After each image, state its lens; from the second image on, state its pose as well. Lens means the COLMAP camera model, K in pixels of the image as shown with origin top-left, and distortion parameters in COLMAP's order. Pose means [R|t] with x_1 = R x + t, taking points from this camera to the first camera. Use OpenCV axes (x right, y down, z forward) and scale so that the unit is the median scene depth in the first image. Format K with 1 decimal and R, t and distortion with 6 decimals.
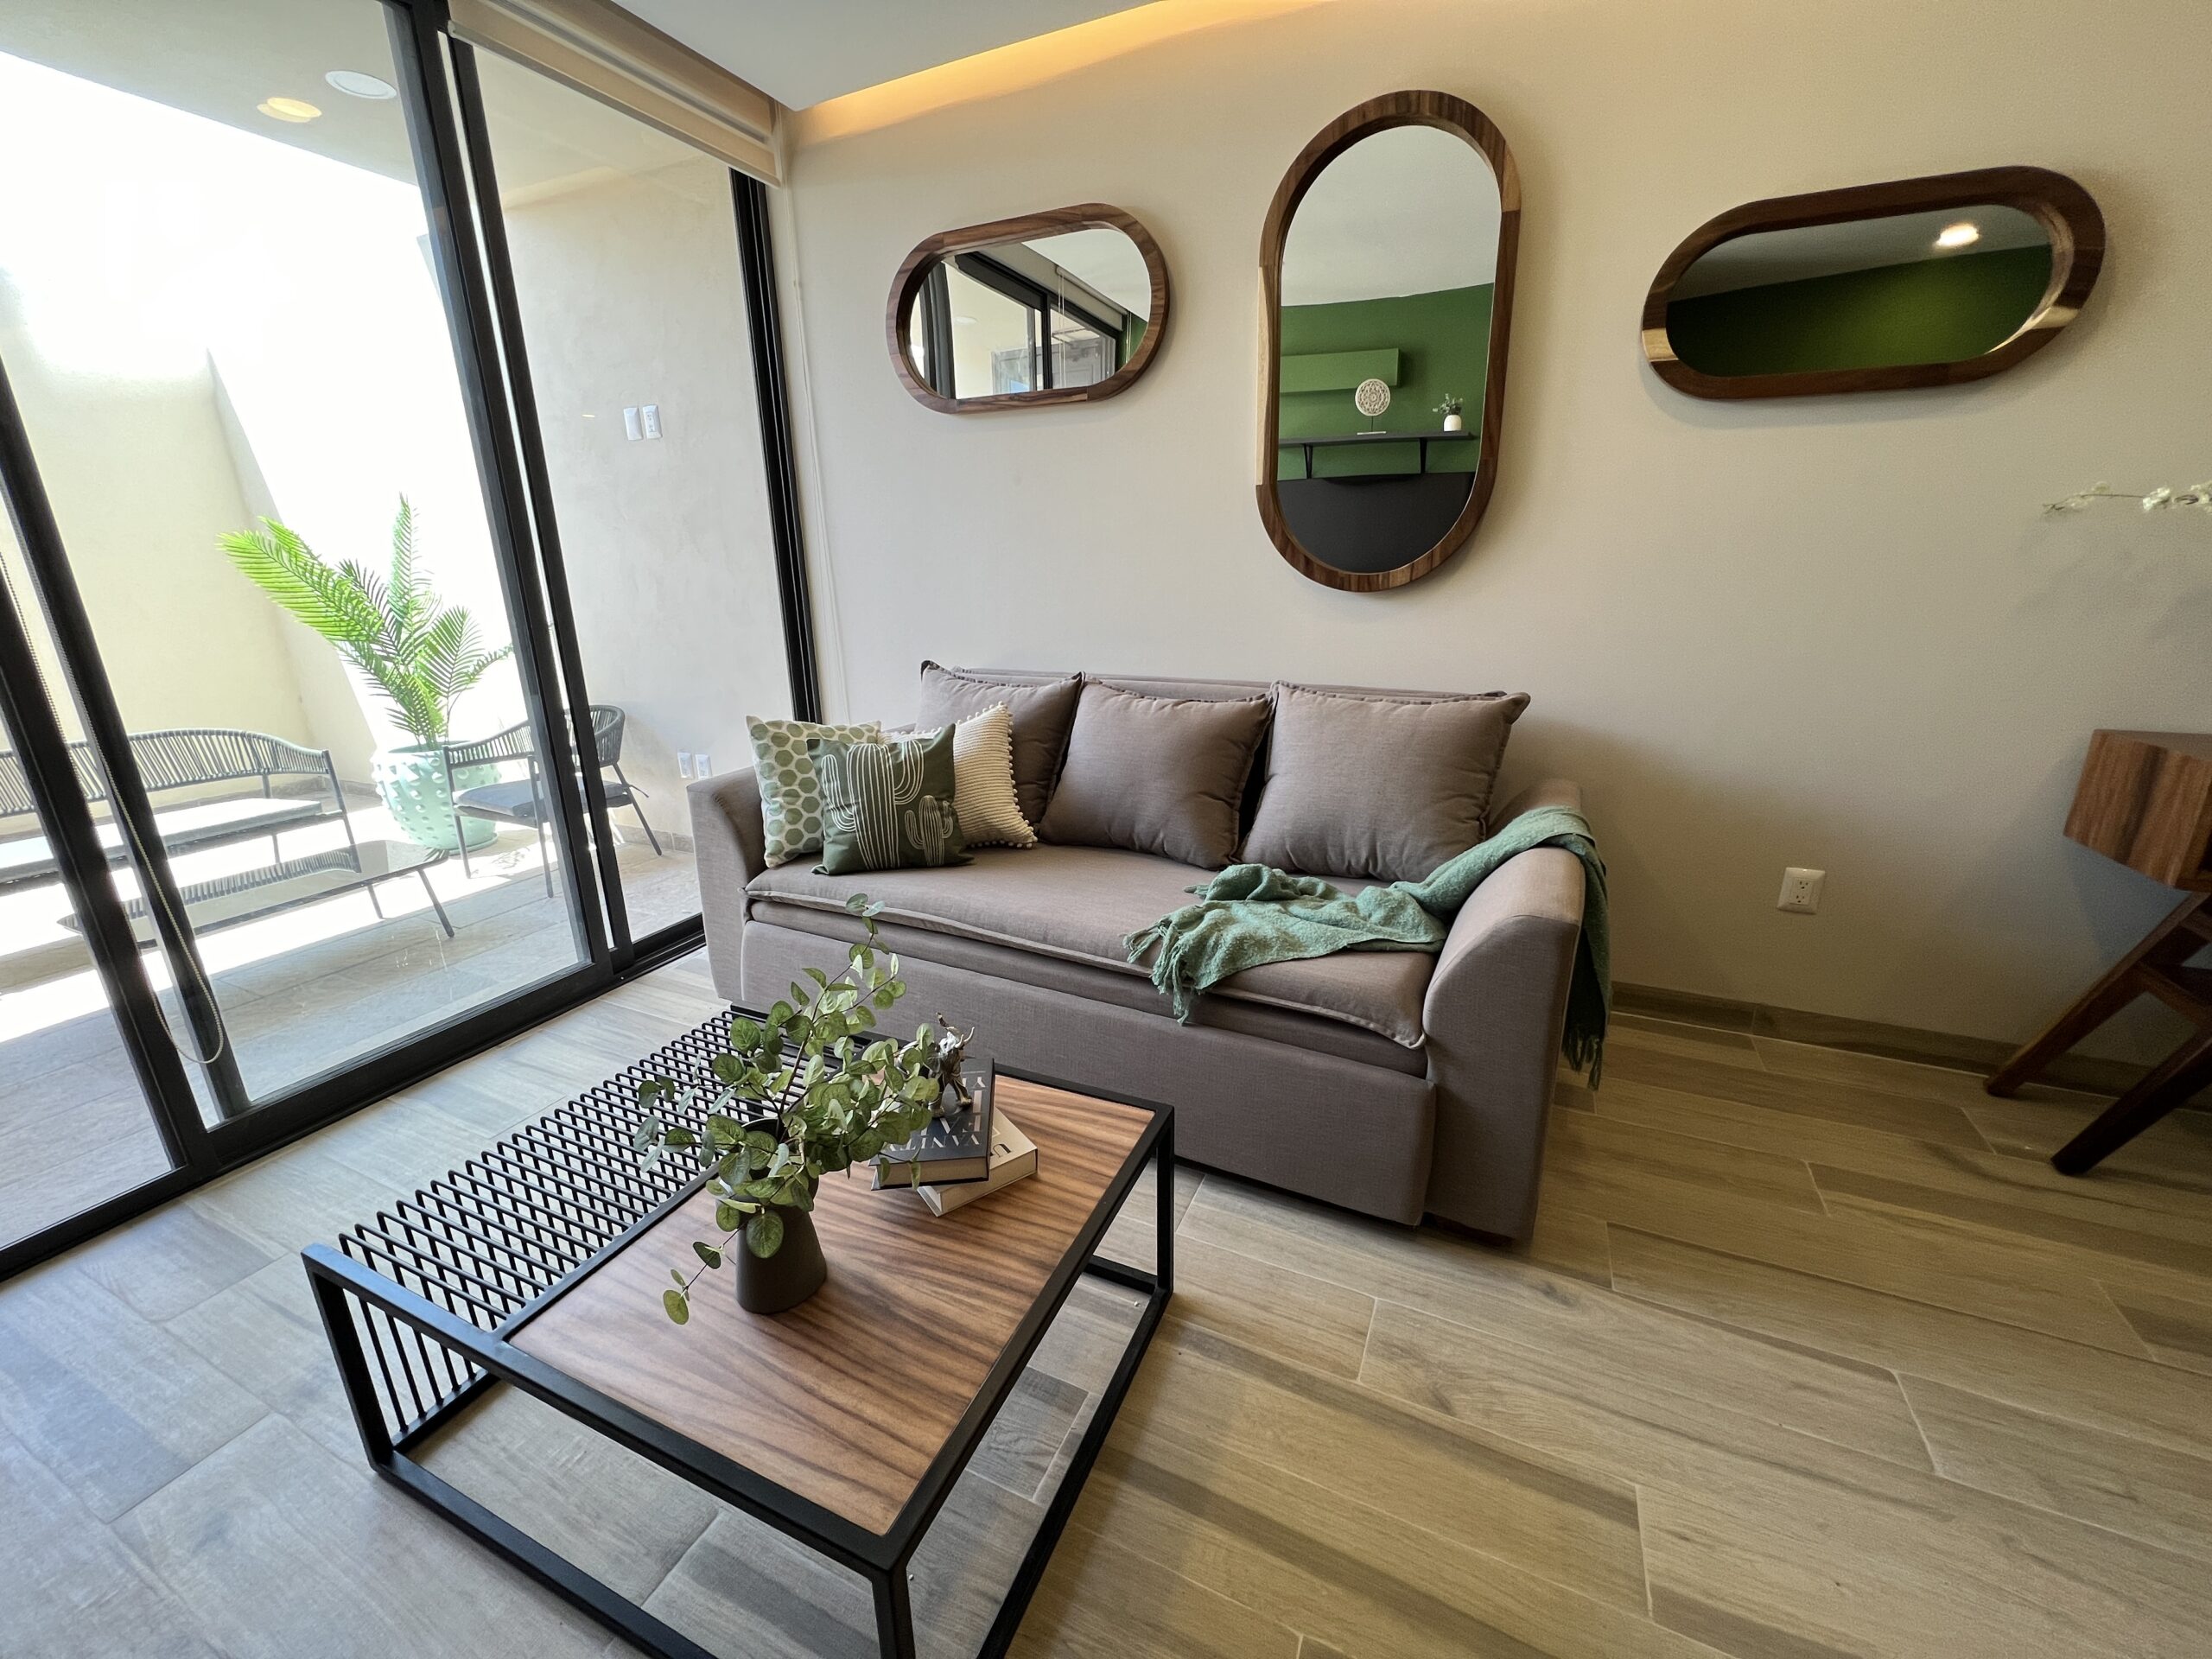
lens RADIAL K [[882.5, 0, 1102.9], [0, 882.5, 830.8], [0, 0, 1]] dist [0.000399, 0.000390]
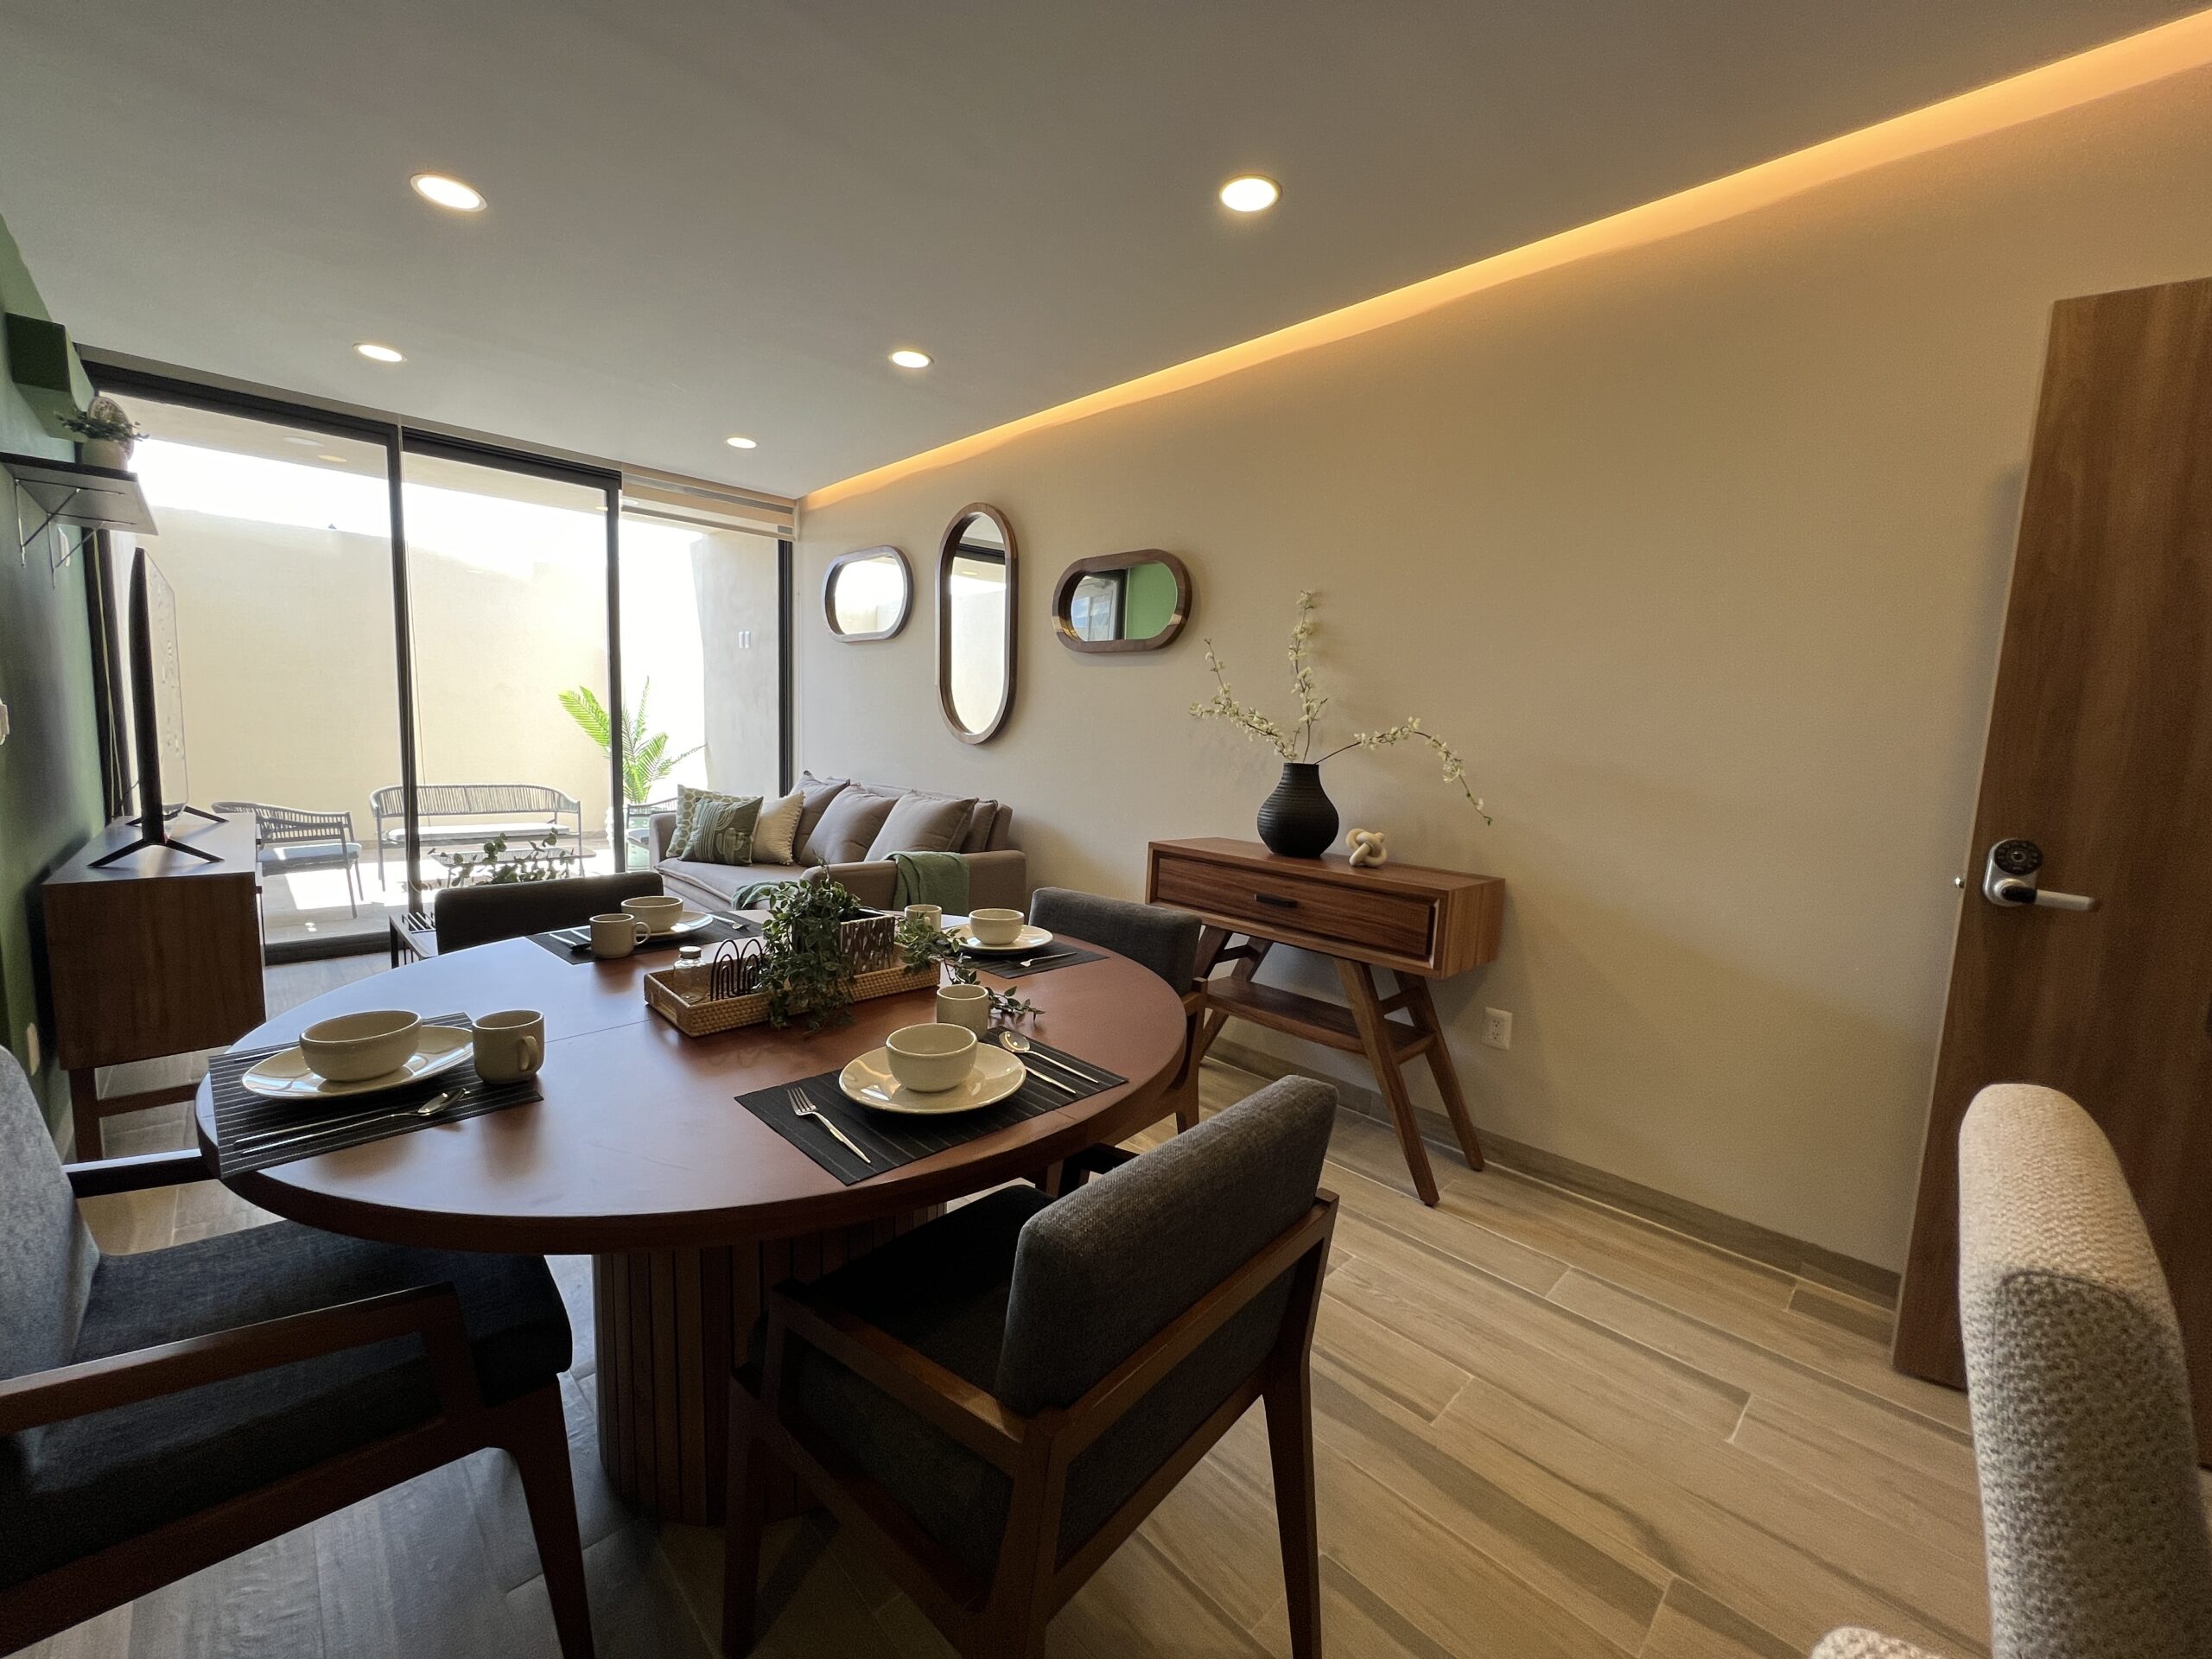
lens RADIAL K [[886.6, 0, 1106.0], [0, 886.6, 829.5], [0, 0, 1]] dist [-0.000487, 0.000328]
pose [[0.934960, 0.088973, -0.343414, 1.307474], [-0.150839, 0.975877, -0.157834, 0.154797], [0.321087, 0.199369, 0.925827, -0.597302]]
